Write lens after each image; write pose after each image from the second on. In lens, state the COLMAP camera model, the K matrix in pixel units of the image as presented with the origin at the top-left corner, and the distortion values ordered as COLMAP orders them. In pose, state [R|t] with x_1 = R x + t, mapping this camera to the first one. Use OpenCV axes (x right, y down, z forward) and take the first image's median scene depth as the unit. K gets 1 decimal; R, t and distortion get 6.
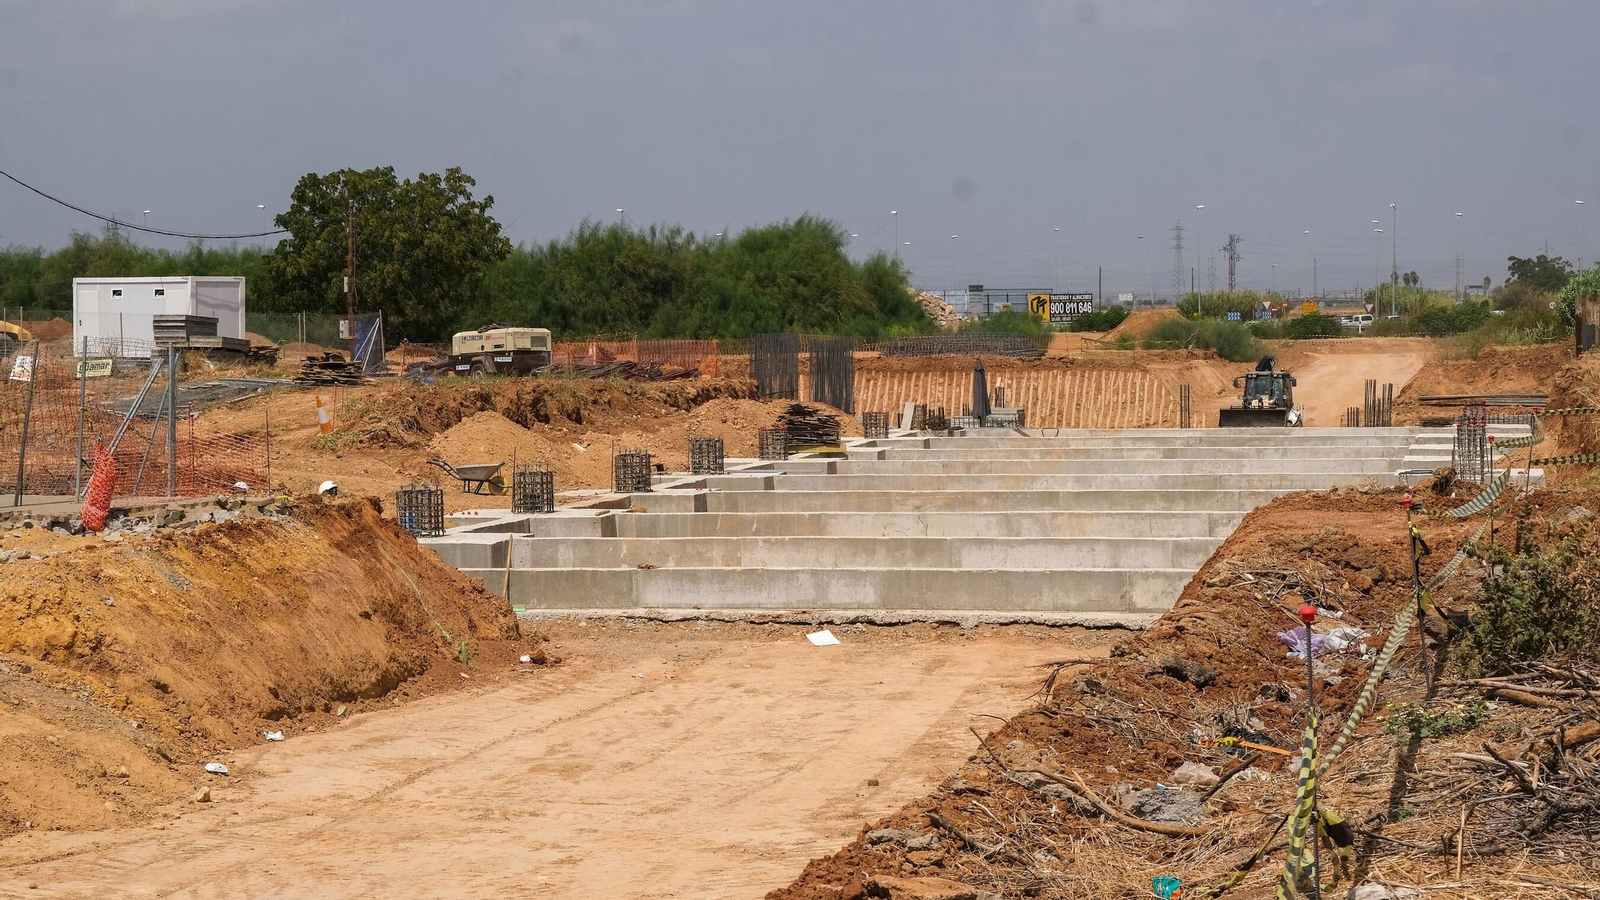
lens RADIAL K [[3838.6, 0, 800.0], [0, 3838.6, 450.0], [0, 0, 1]] dist [-0.080234, 0.336114]
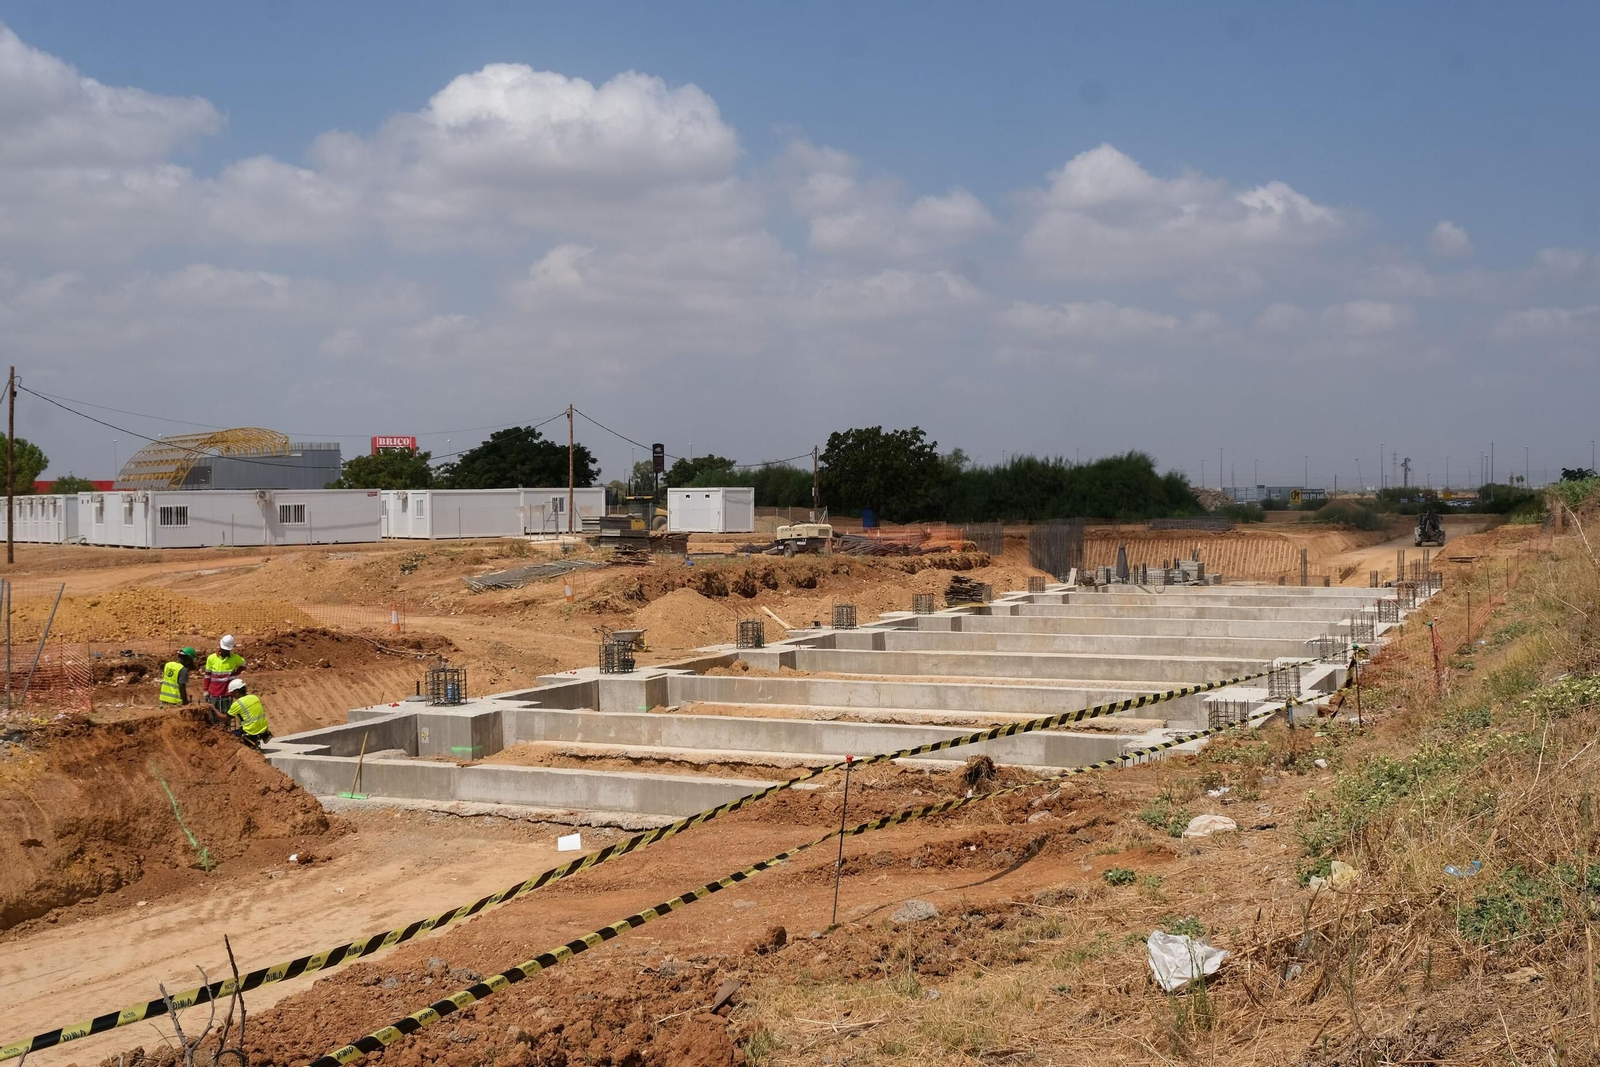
lens RADIAL K [[1802.1, 0, 800.2], [0, 1802.1, 495.0], [0, 0, 1]] dist [0.020054, 0.040433]
pose [[0.974846, 0.000974, -0.222879, 0.059061], [-0.008929, 0.999358, -0.034687, -0.010932], [0.222702, 0.035804, 0.974229, 0.154448]]
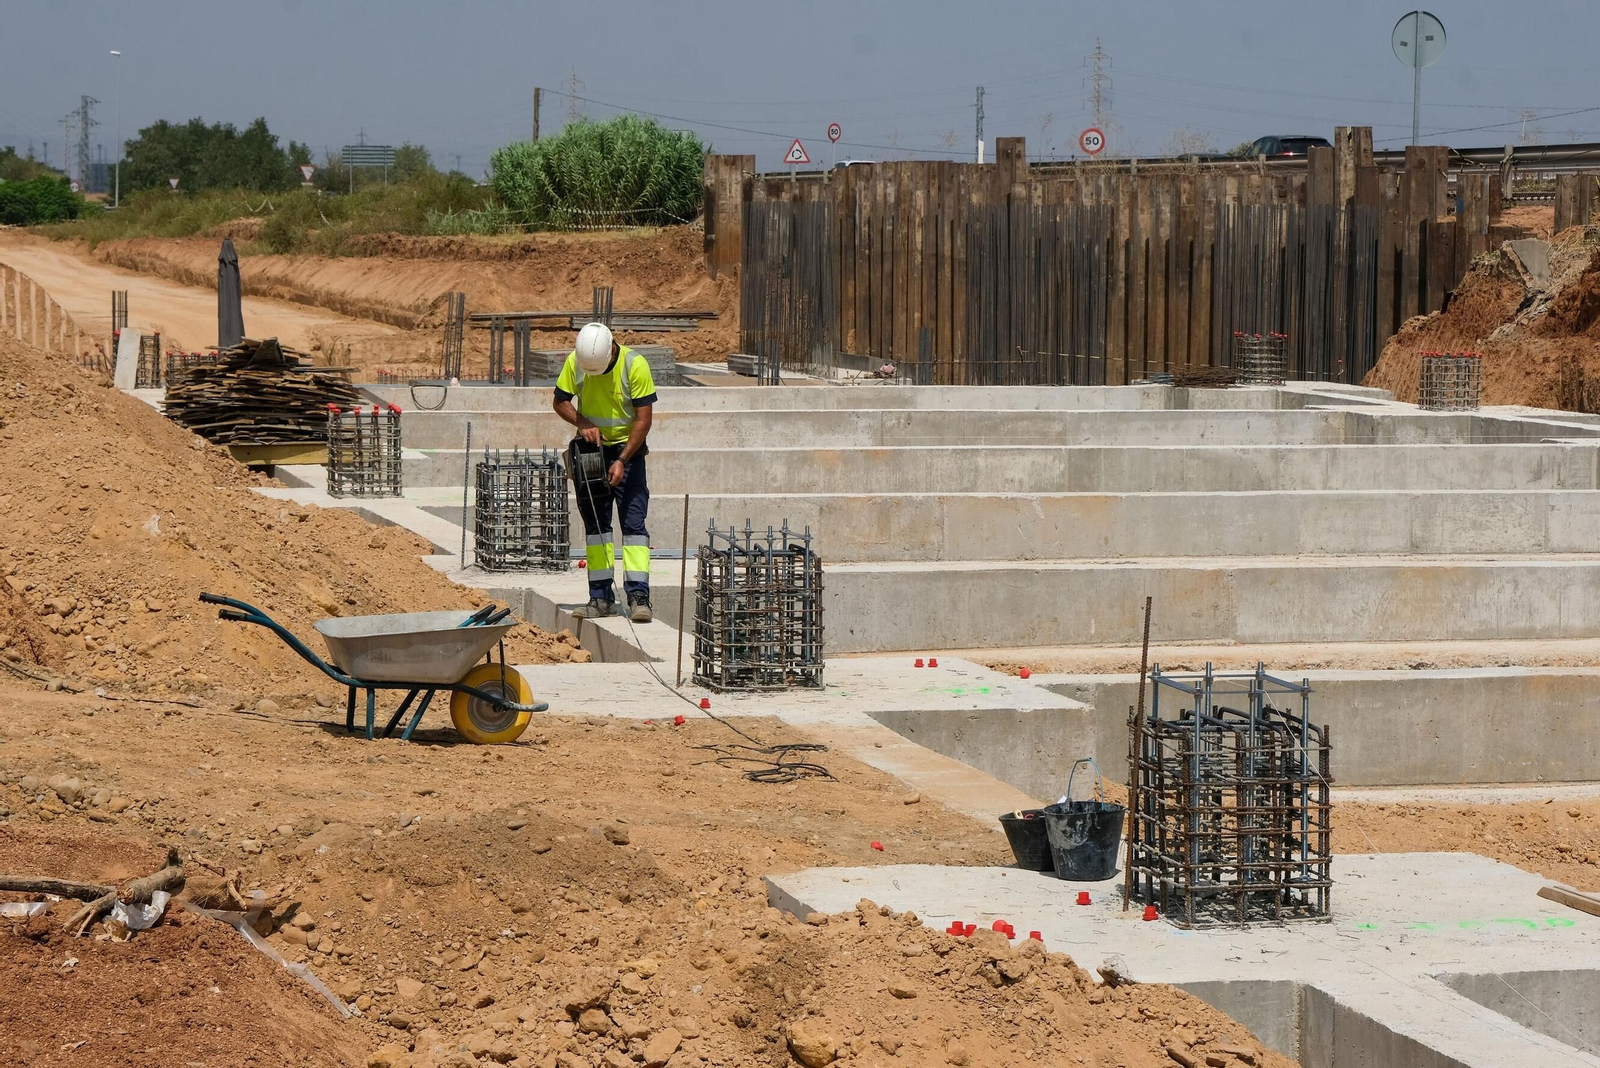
lens RADIAL K [[4399.7, 0, 800.0], [0, 4399.7, 534.0], [0, 0, 1]] dist [-0.034072, -0.256450]
pose [[0.913662, -0.010882, 0.406330, -0.078375], [-0.004912, 0.999273, 0.037807, -0.005547], [-0.406446, -0.036539, 0.912944, 0.328281]]
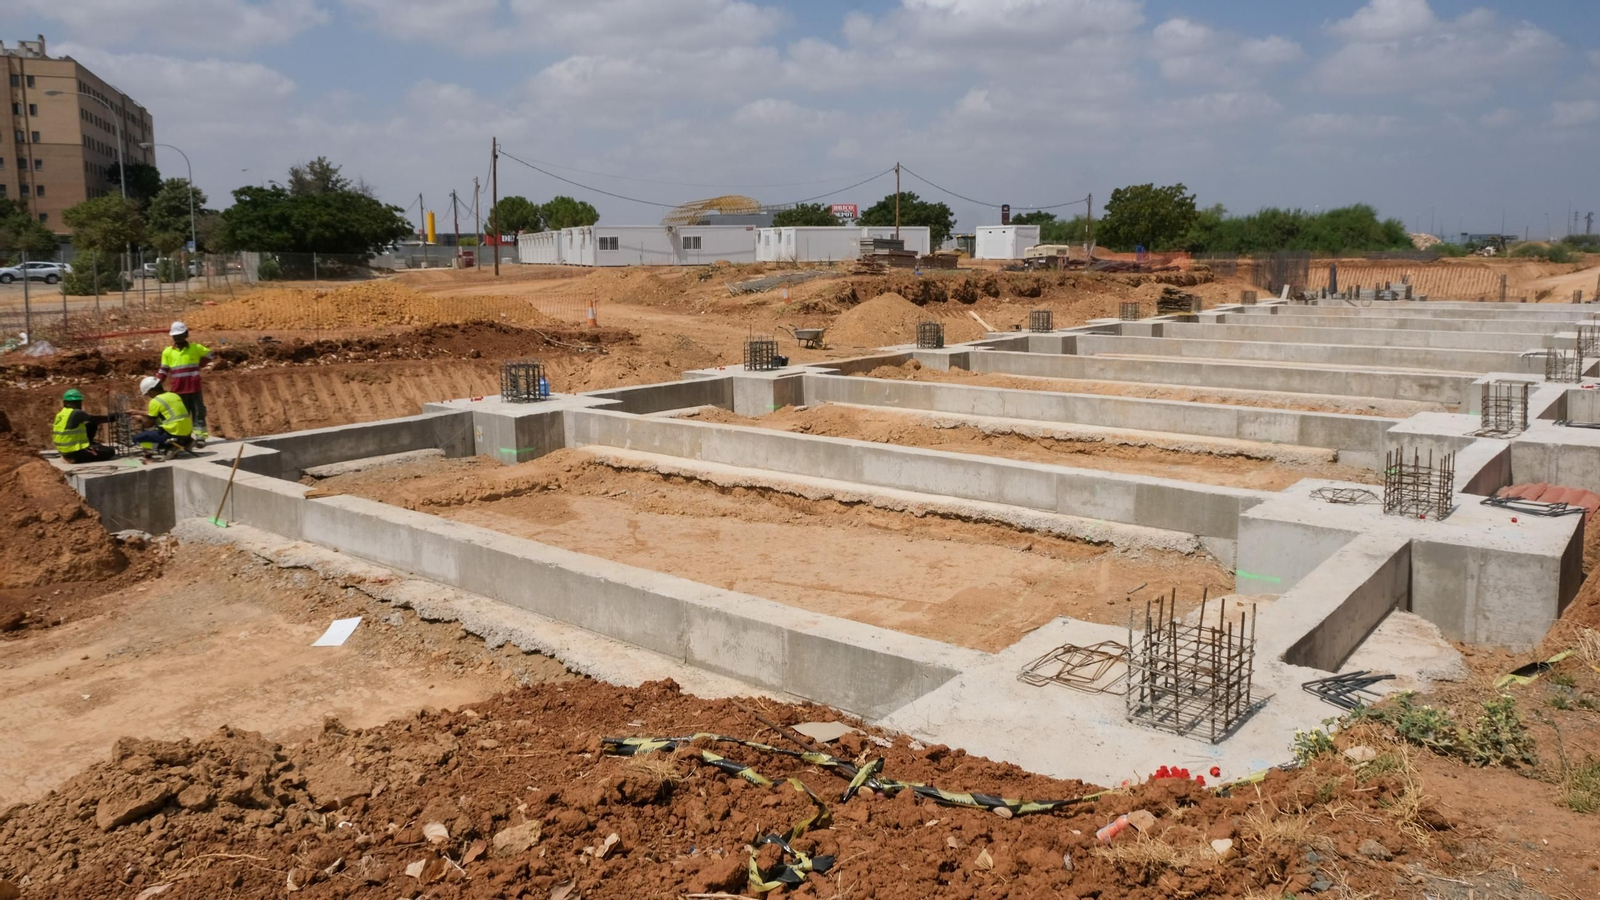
lens RADIAL K [[1134.2, 0, 806.8], [0, 1134.2, 376.2], [0, 0, 1]] dist [0.008357, 0.002499]
pose [[0.880104, 0.054912, -0.471595, 0.060119], [-0.017300, 0.996338, 0.083728, -0.007096], [0.474466, -0.065530, 0.877831, 0.264203]]
